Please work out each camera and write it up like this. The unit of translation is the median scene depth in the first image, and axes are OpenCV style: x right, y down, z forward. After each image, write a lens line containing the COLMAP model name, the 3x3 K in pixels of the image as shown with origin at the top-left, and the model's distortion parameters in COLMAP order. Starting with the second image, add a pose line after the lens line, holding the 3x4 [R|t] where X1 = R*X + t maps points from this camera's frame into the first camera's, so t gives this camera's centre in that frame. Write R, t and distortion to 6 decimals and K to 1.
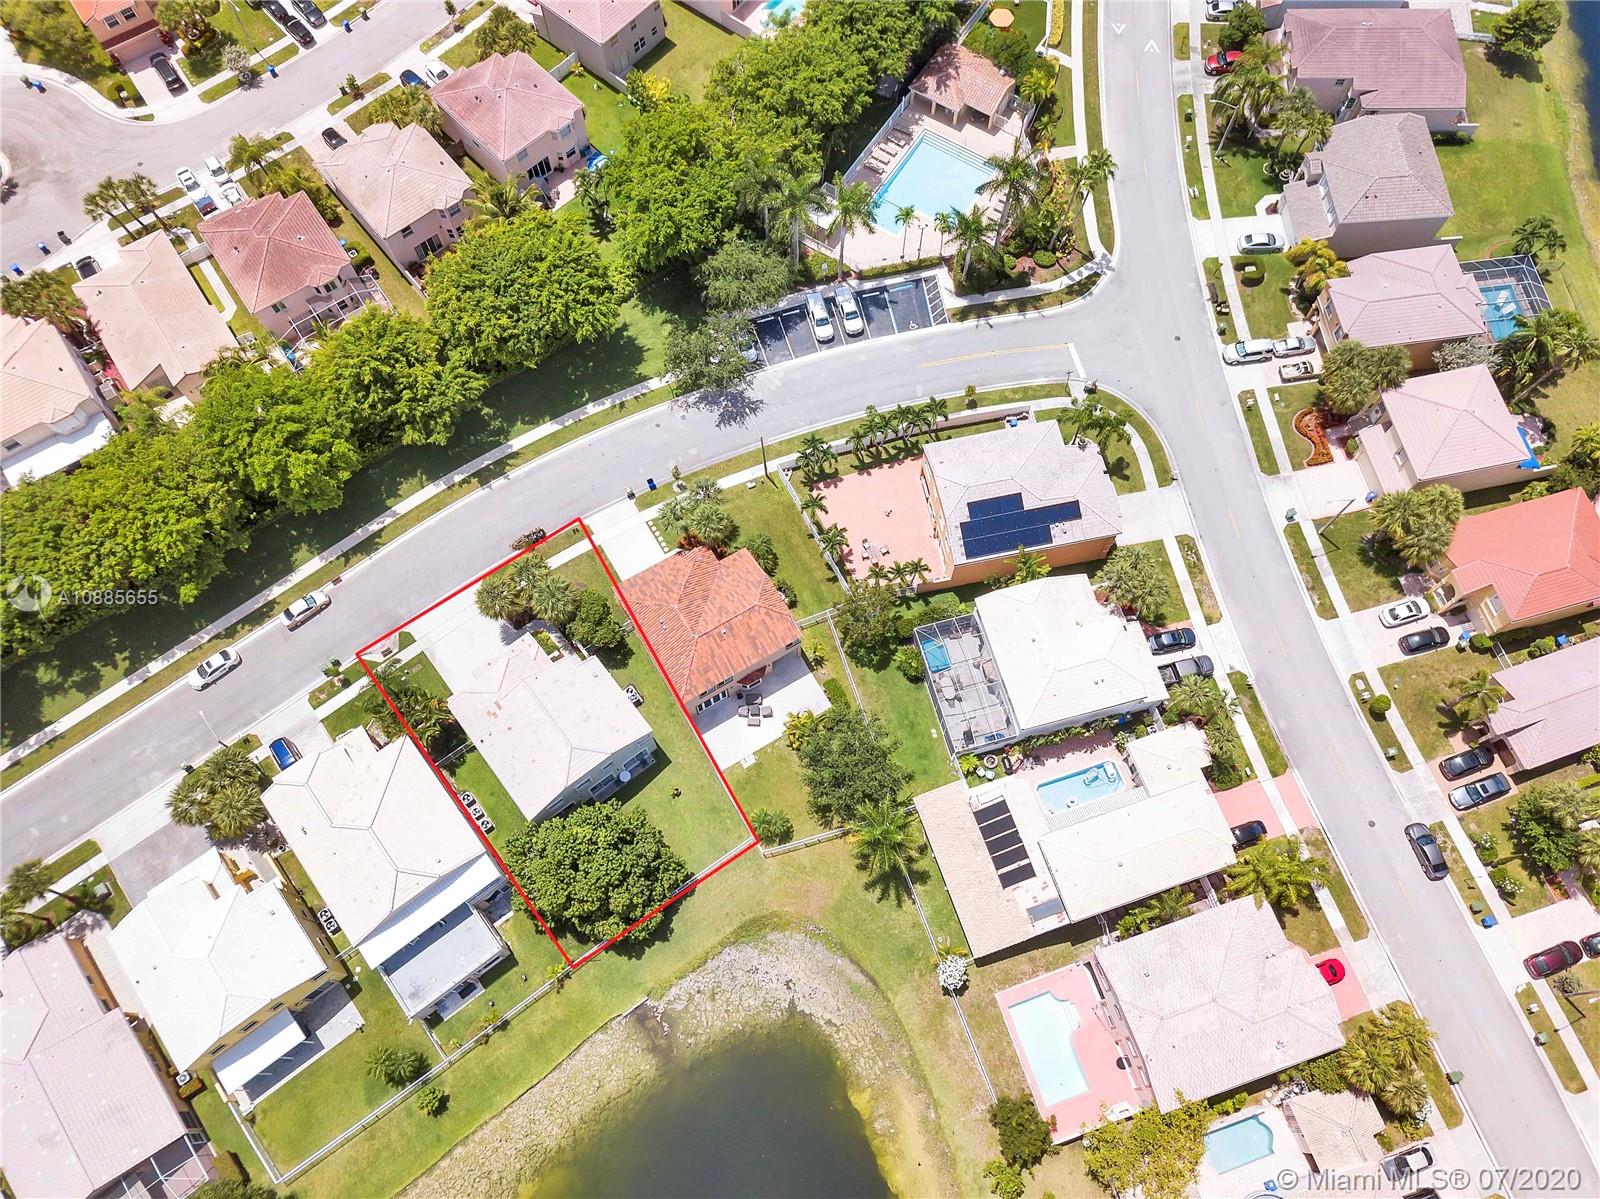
lens RADIAL K [[1220.4, 0, 789.3], [0, 1220.4, 599.4], [0, 0, 1]] dist [0.007788, 0.007691]
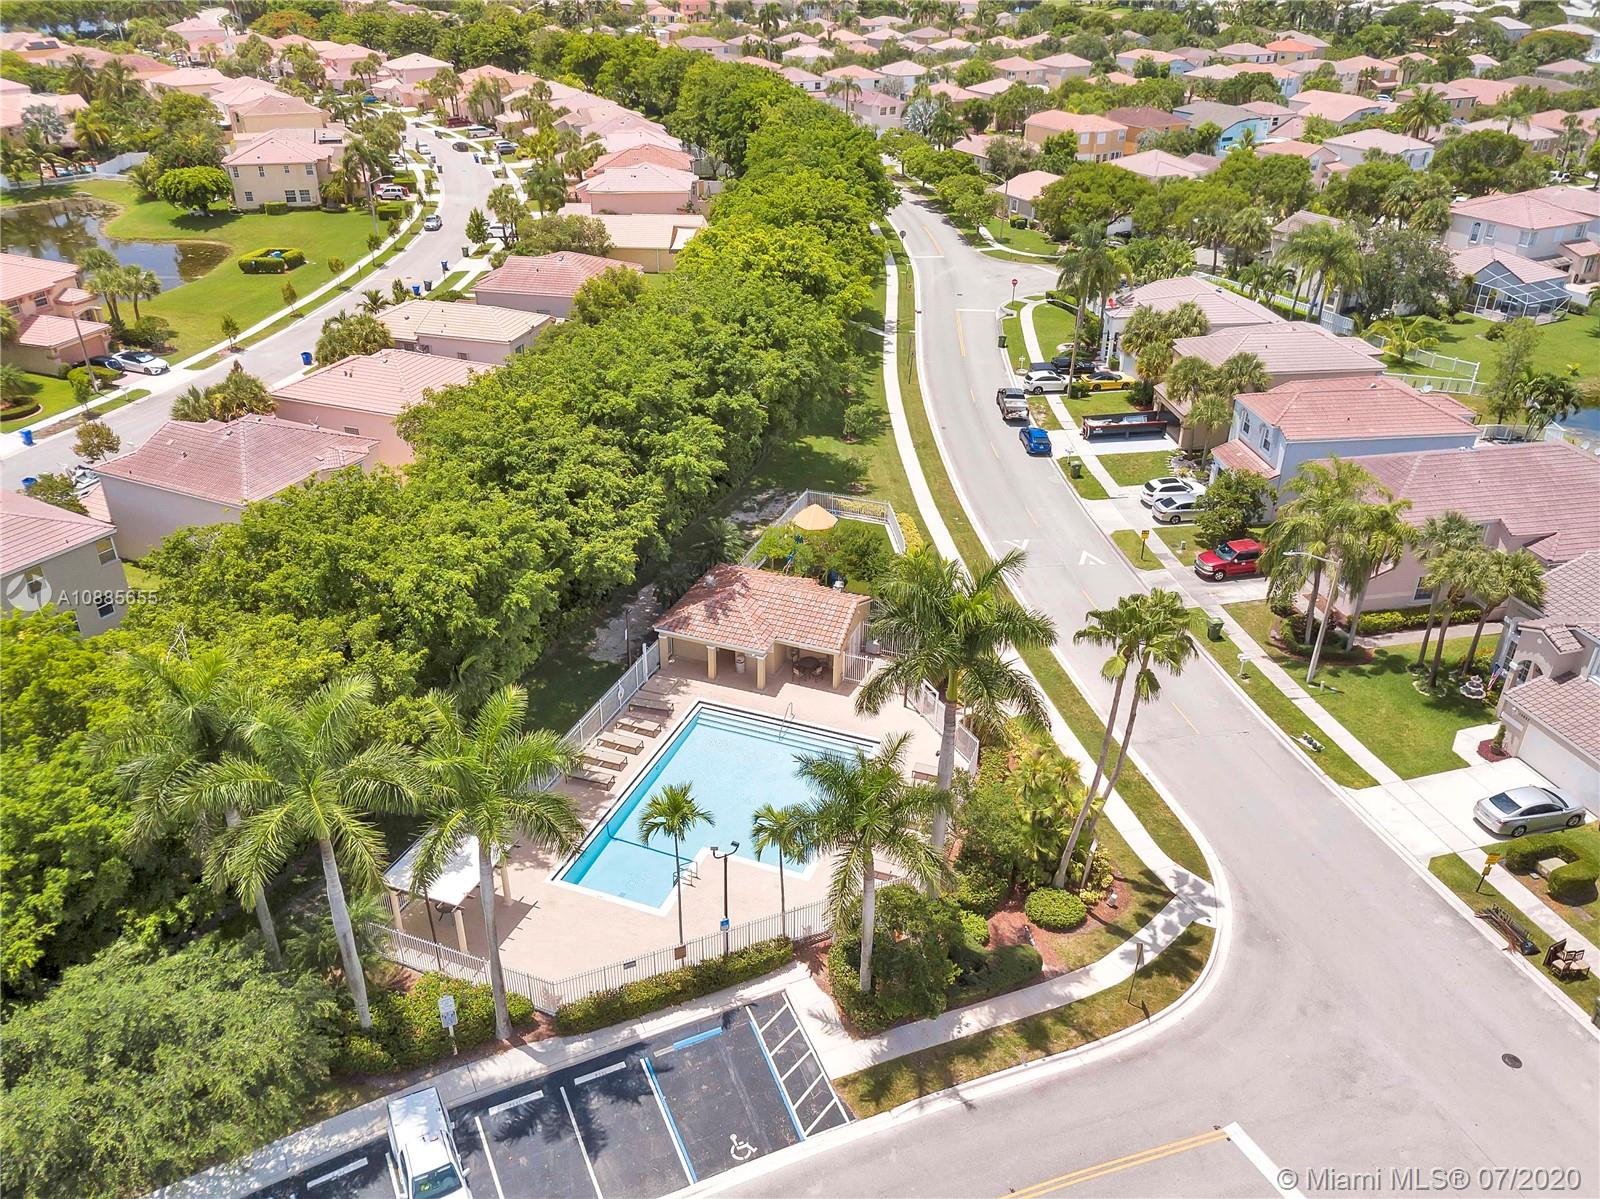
lens RADIAL K [[1220.4, 0, 789.3], [0, 1220.4, 599.4], [0, 0, 1]] dist [0.007788, 0.007691]
pose [[0.978272, -0.076459, 0.192711, 0.062933], [0.182217, 0.760476, -0.623276, -0.131570], [-0.098898, 0.644849, 0.757885, 0.661772]]
